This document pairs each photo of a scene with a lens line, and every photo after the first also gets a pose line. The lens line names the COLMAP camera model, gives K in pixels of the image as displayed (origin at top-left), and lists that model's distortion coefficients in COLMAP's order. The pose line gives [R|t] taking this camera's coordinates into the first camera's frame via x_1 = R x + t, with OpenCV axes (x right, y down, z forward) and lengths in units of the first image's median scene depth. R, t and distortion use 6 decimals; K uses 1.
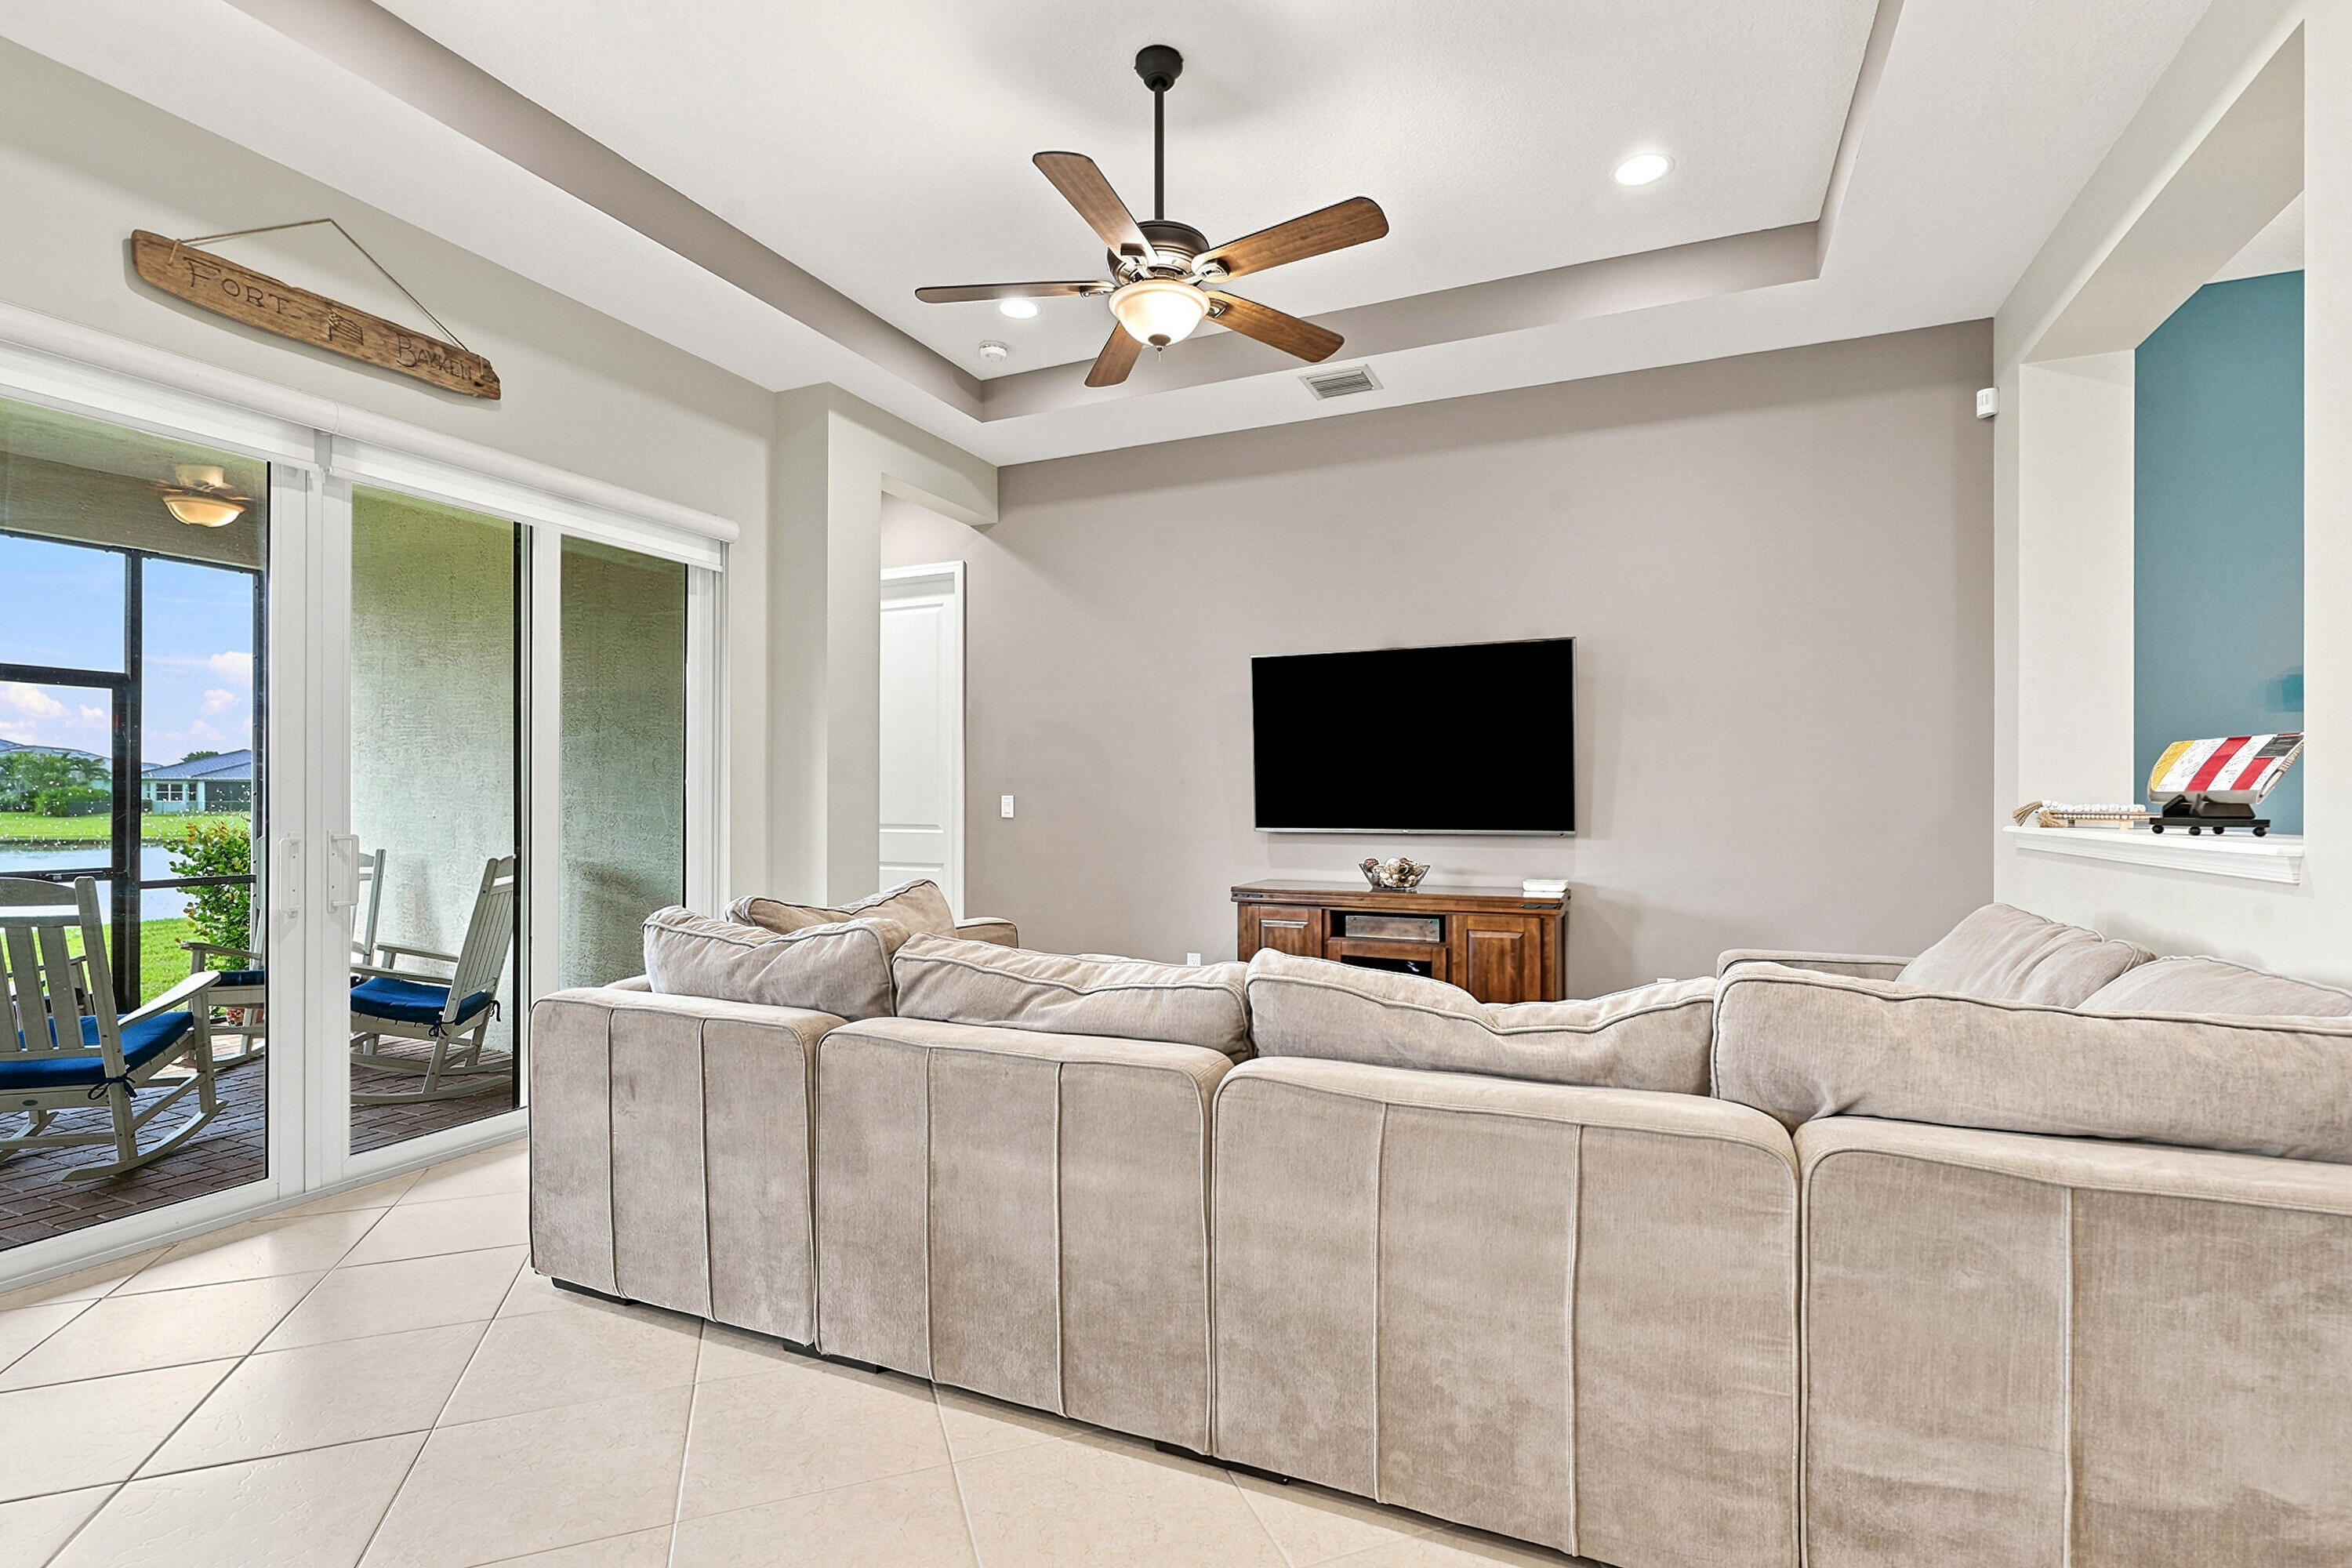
lens RADIAL K [[1081.2, 0, 1186.4], [0, 1081.2, 787.4], [0, 0, 1]] dist [-0.005871, 0.004215]
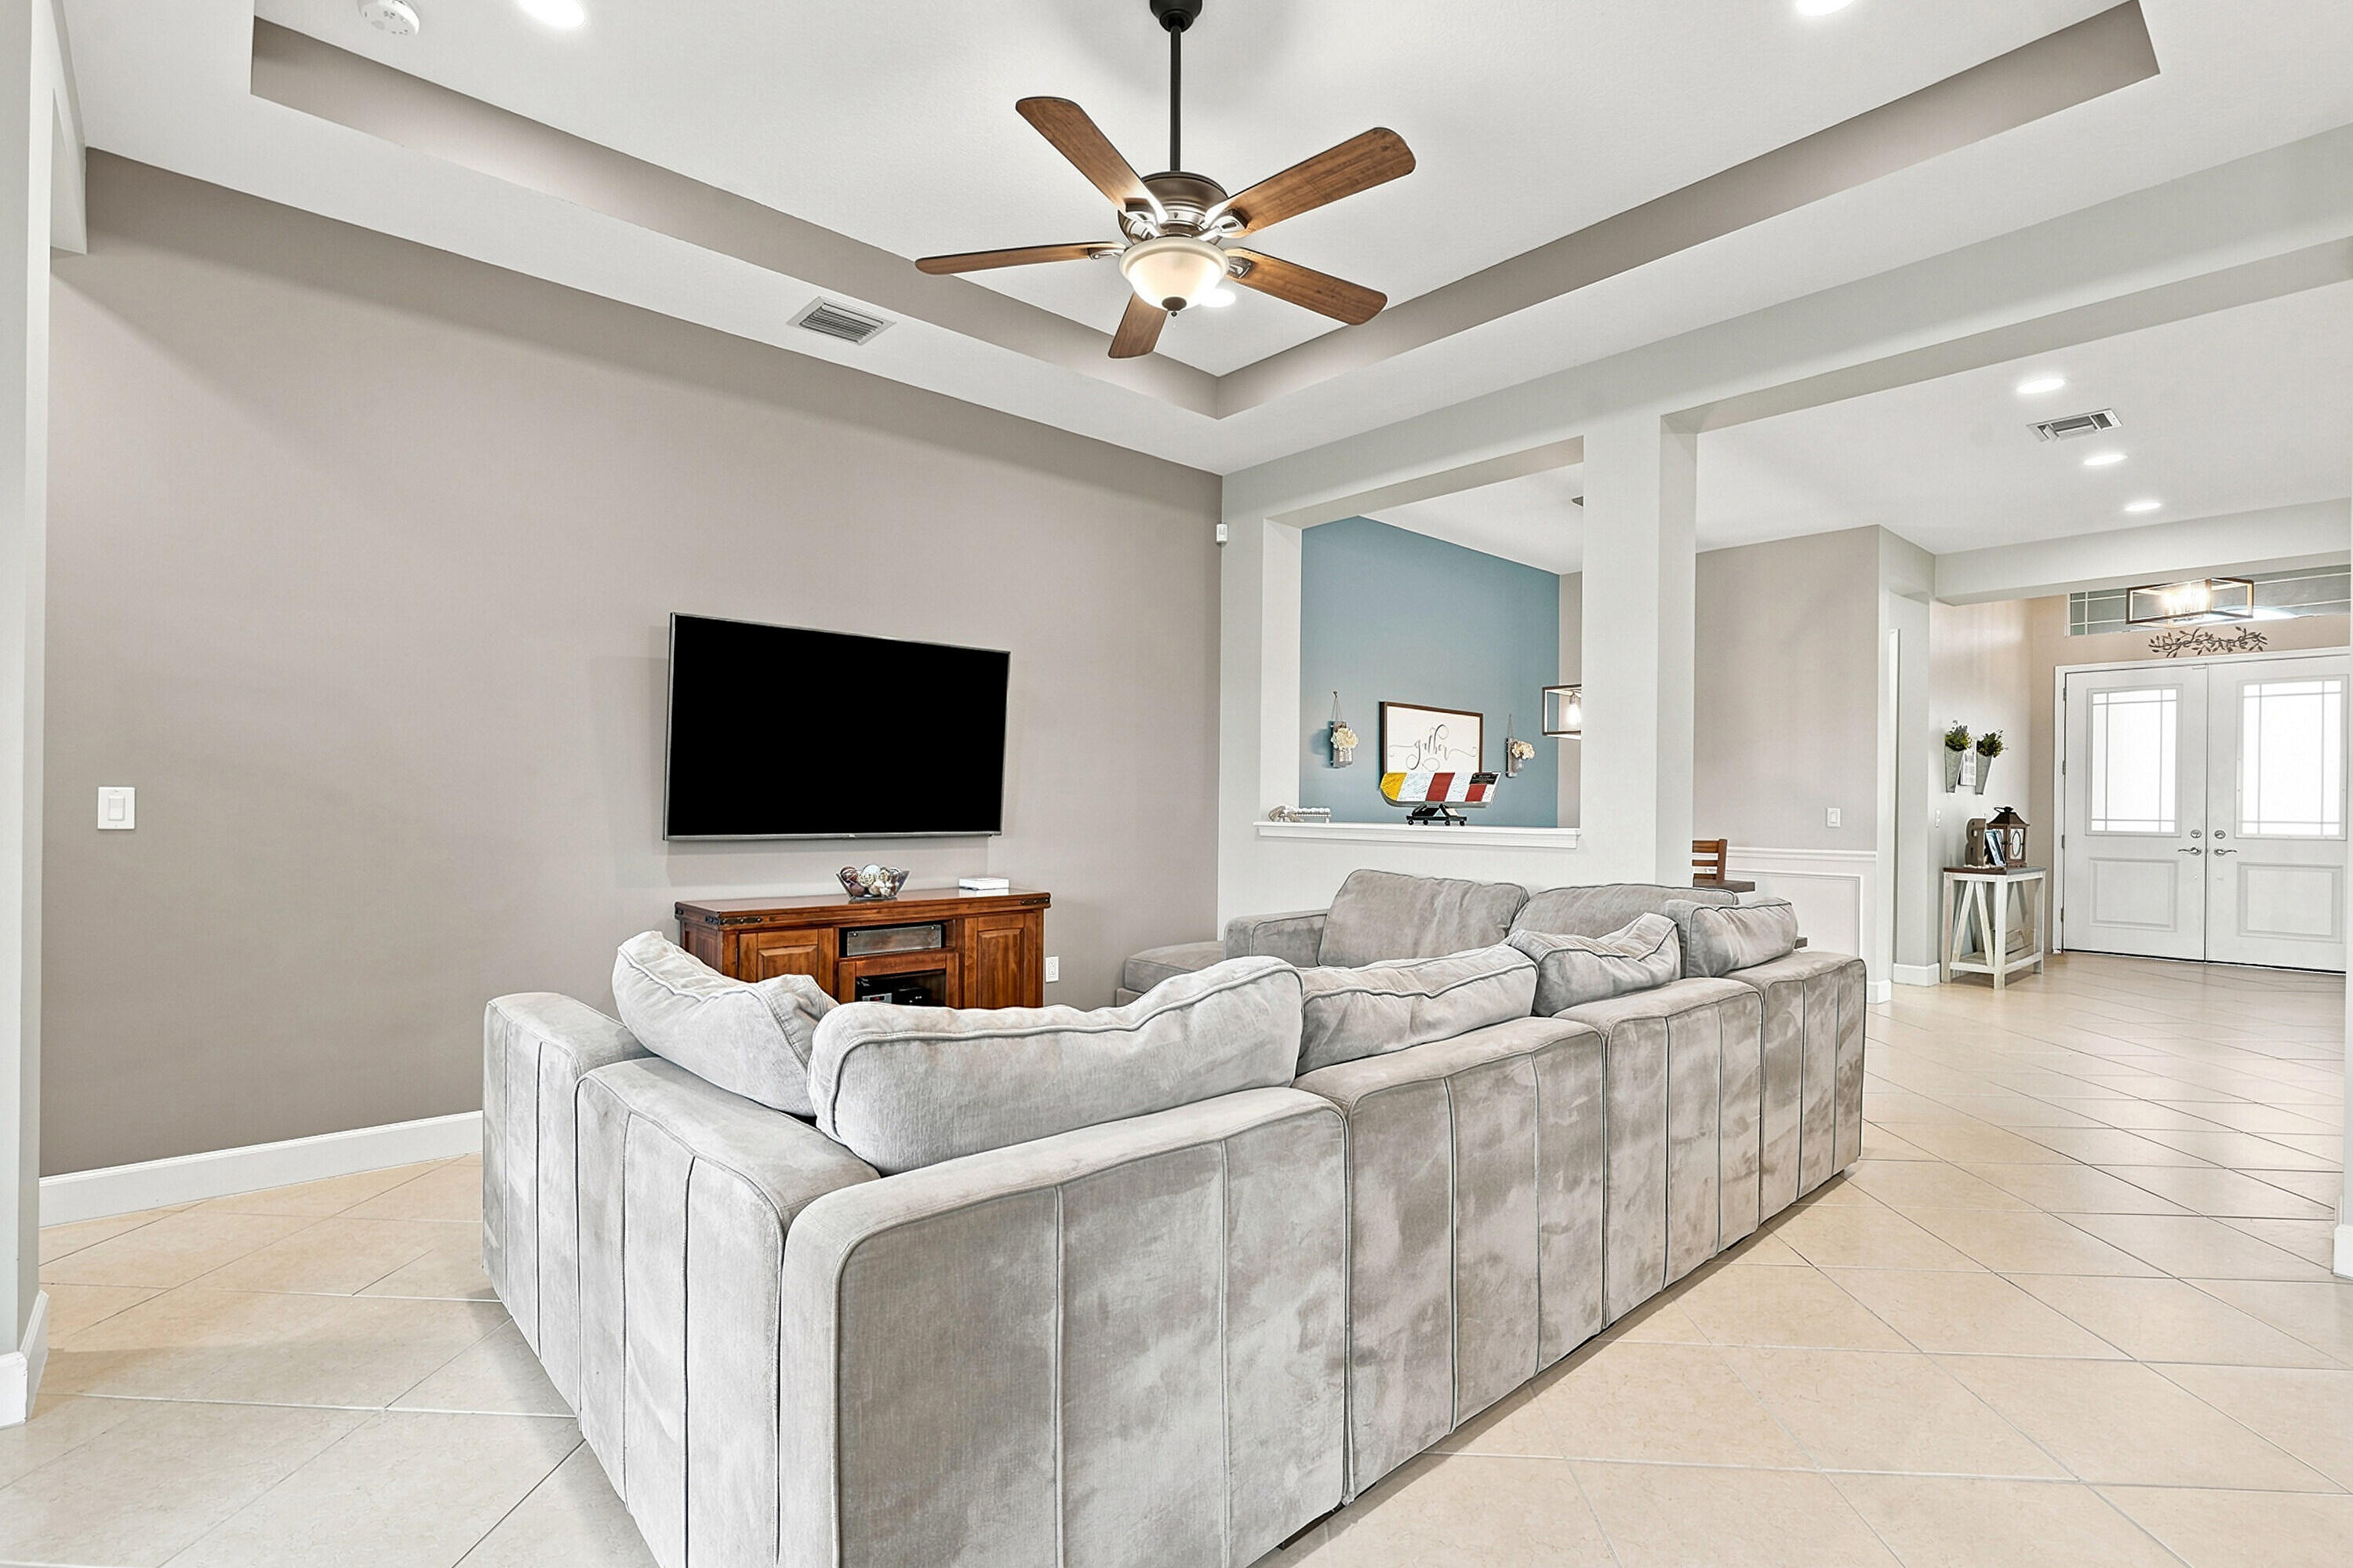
lens RADIAL K [[1081.7, 0, 1180.5], [0, 1081.7, 801.1], [0, 0, 1]] dist [-0.005871, 0.004215]
pose [[0.398045, 0.004071, 0.917357, -0.554174], [-0.020848, 0.999772, 0.004610, 0.001808], [-0.917129, -0.020960, 0.398039, 0.401041]]
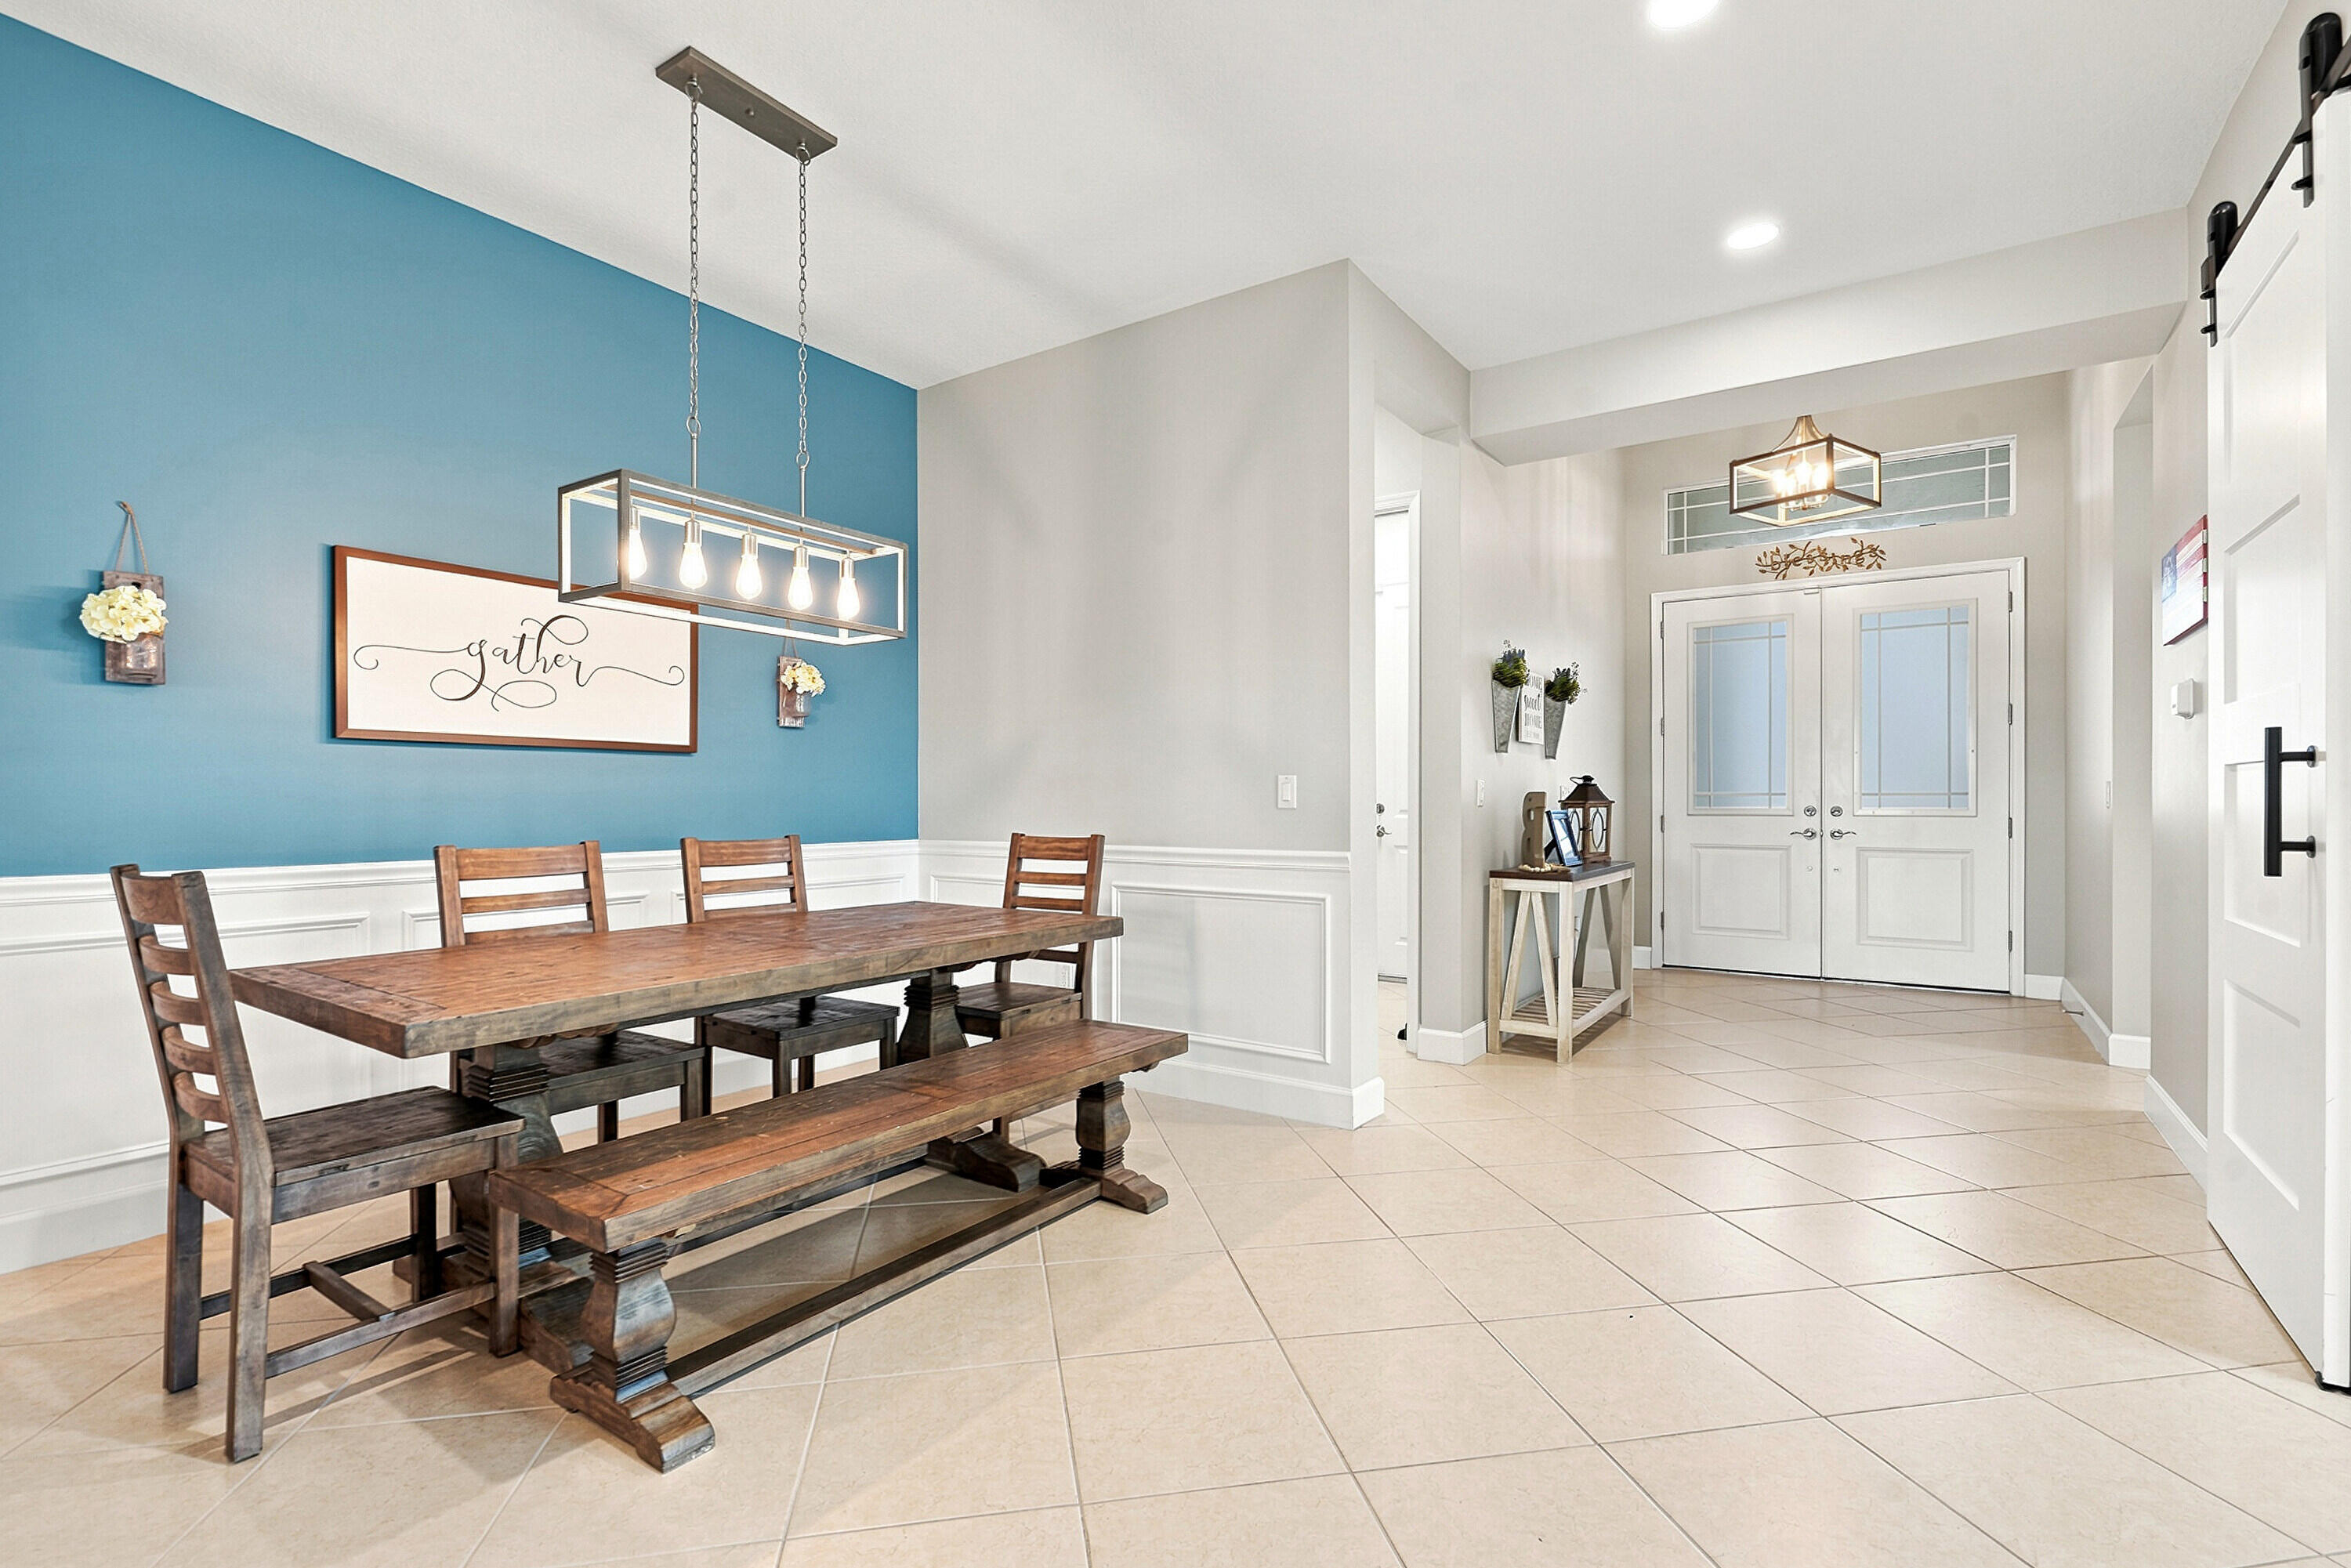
lens RADIAL K [[1080.7, 0, 1177.4], [0, 1080.7, 795.5], [0, 0, 1]] dist [-0.005871, 0.004215]
pose [[0.164065, -0.001673, 0.986448, 0.368890], [-0.009911, 0.999945, 0.003344, 0.013820], [-0.986400, -0.010326, 0.164040, 0.105225]]
